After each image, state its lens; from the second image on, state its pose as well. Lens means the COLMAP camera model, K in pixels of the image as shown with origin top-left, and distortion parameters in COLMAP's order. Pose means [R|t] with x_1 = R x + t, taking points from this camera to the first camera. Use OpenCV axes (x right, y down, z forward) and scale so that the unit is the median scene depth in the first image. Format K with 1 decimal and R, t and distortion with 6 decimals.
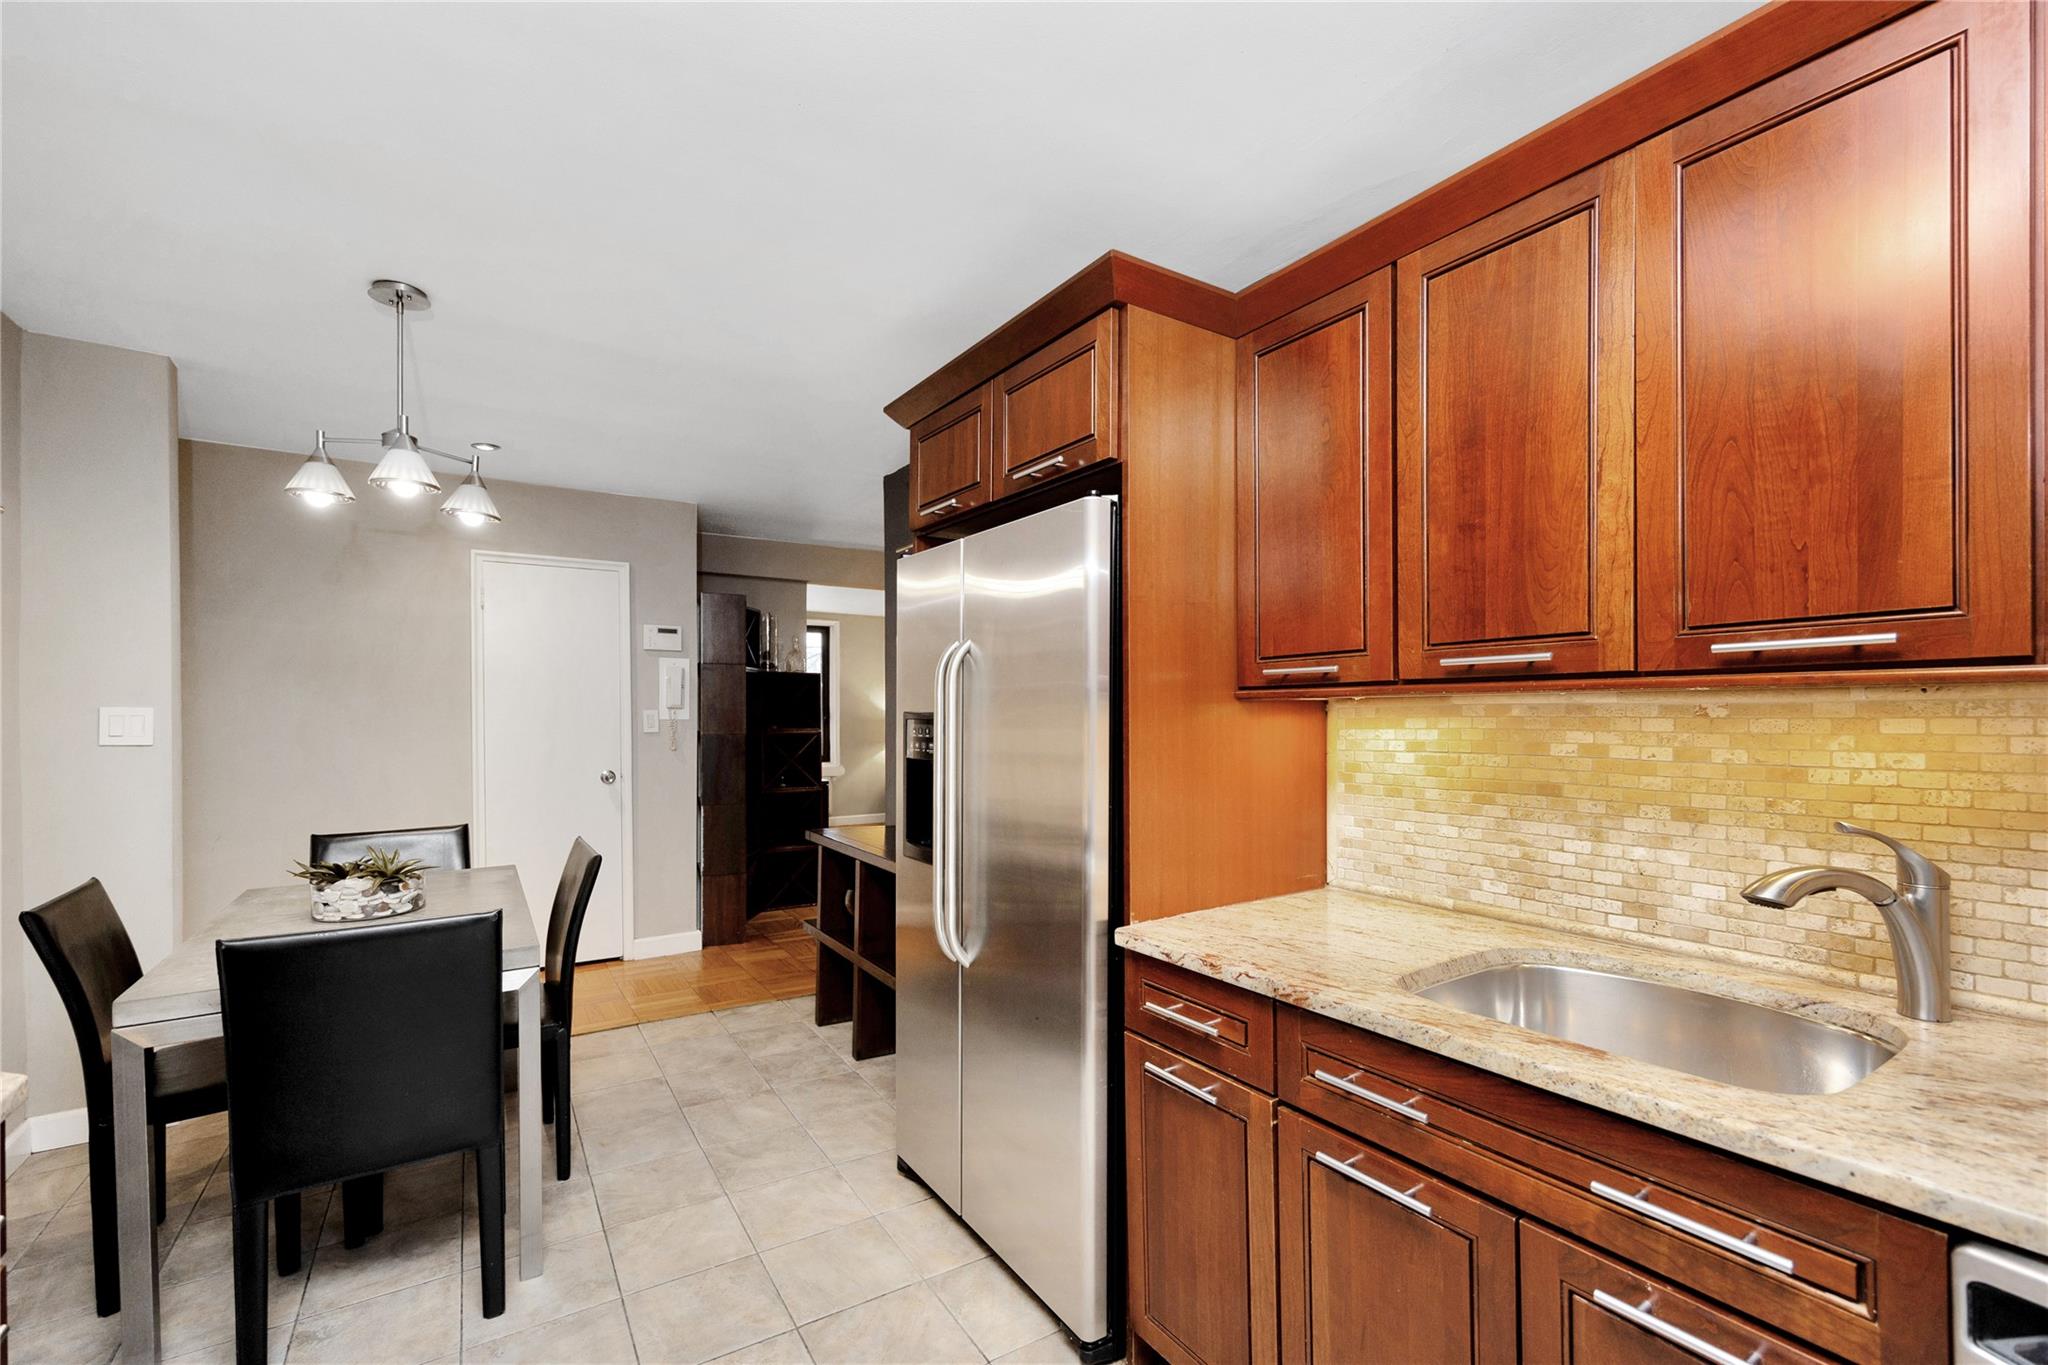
lens RADIAL K [[878.7, 0, 1026.9], [0, 878.7, 720.9], [0, 0, 1]] dist [0.001275, 0.000303]
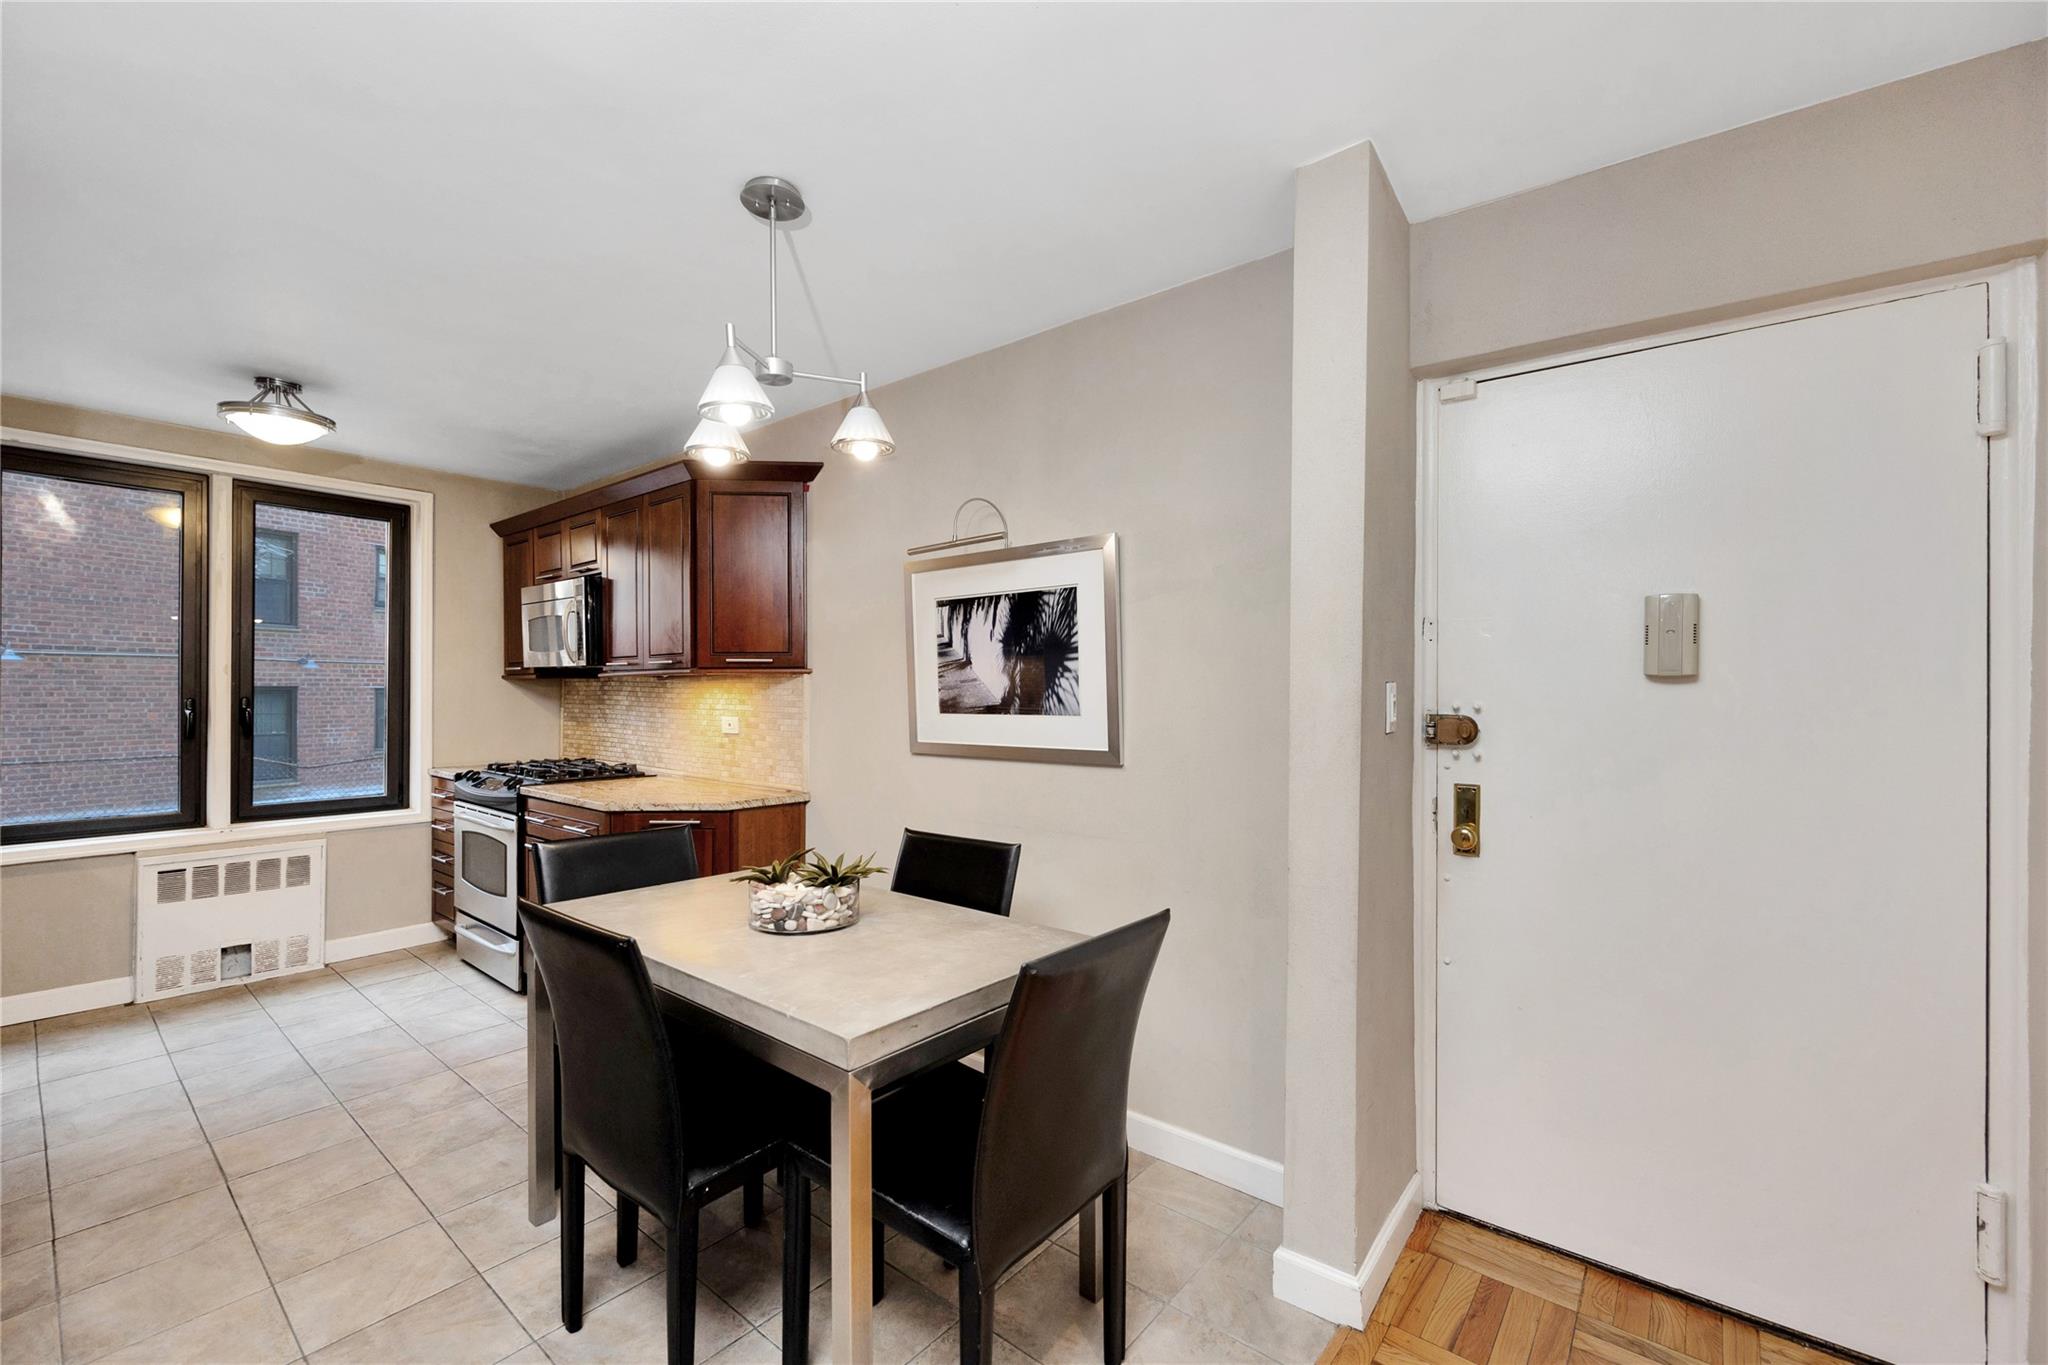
lens RADIAL K [[828.9, 0, 1027.8], [0, 828.9, 692.1], [0, 0, 1]] dist [0.001400, 0.000175]
pose [[-0.947416, -0.005610, -0.319954, -1.032997], [-0.009307, 0.999906, 0.010027, -0.026828], [0.319868, 0.012477, -0.947380, 2.760918]]
